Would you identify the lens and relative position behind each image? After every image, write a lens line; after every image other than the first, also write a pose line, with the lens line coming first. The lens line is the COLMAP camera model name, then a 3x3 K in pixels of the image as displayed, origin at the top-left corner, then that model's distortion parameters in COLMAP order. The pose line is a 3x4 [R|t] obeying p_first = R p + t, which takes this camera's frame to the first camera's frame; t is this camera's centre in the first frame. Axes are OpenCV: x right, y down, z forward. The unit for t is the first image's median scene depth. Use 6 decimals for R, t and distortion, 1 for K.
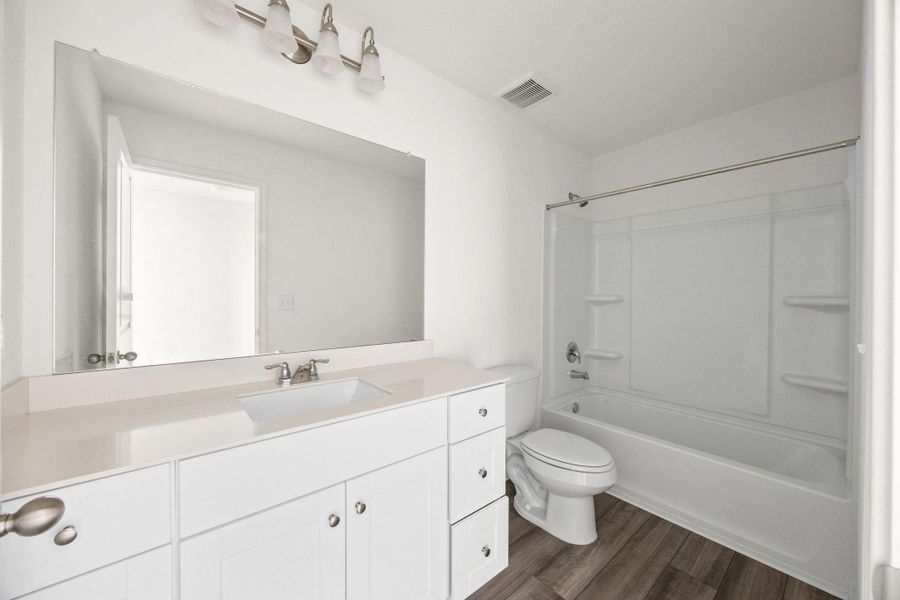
lens RADIAL K [[342.4, 0, 447.1], [0, 342.4, 297.8], [0, 0, 1]] dist [-0.005968, -0.000270]
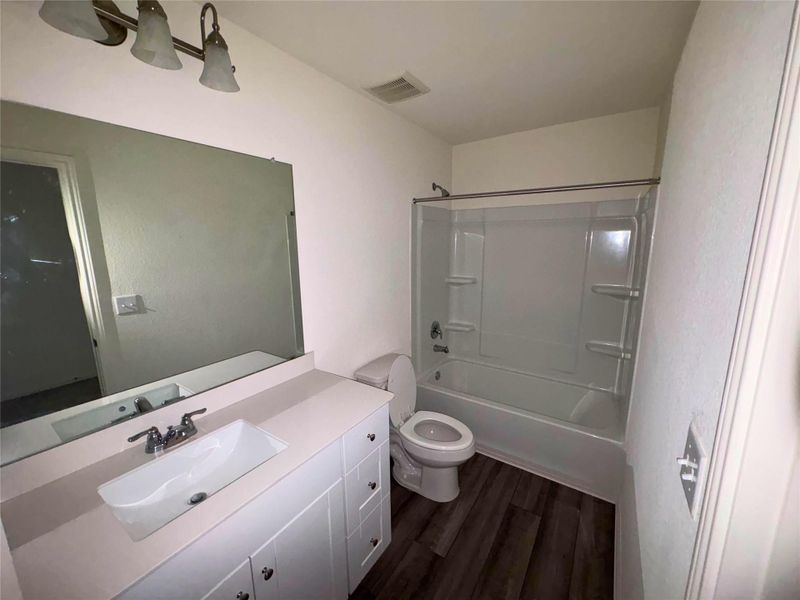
lens RADIAL K [[318.3, 0, 402.4], [0, 318.3, 302.0], [0, 0, 1]] dist [-0.002488, 0.000938]
pose [[0.959663, -0.065609, 0.273389, -0.038685], [0.016228, 0.983695, 0.179109, -0.198514], [-0.280683, -0.167447, 0.945081, 0.061704]]
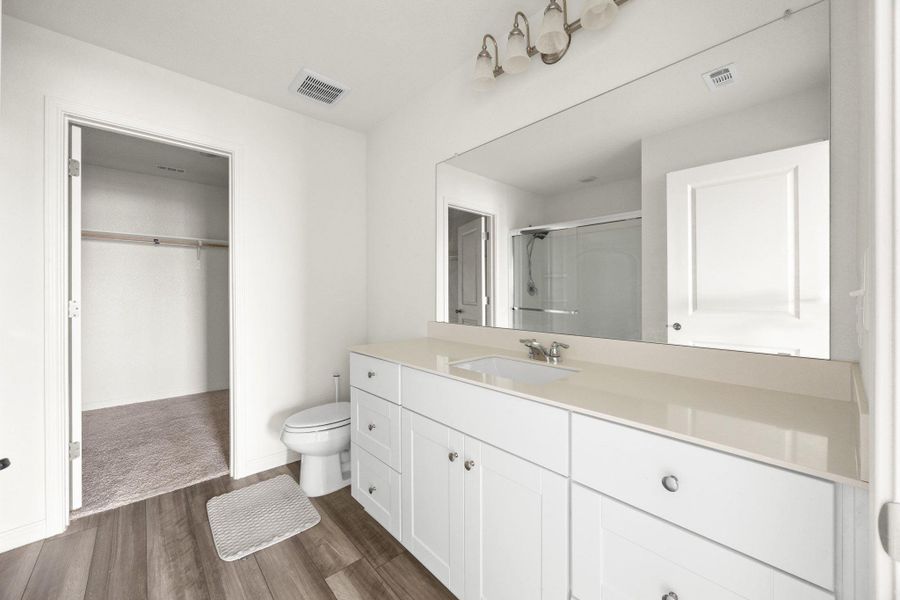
lens RADIAL K [[342.4, 0, 450.0], [0, 342.4, 295.3], [0, 0, 1]] dist [-0.005968, -0.000270]
pose [[0.039947, -0.005806, -0.999185, 0.485613], [-0.004558, 0.999972, -0.005993, 0.035122], [0.999191, 0.004793, 0.039920, 0.492497]]
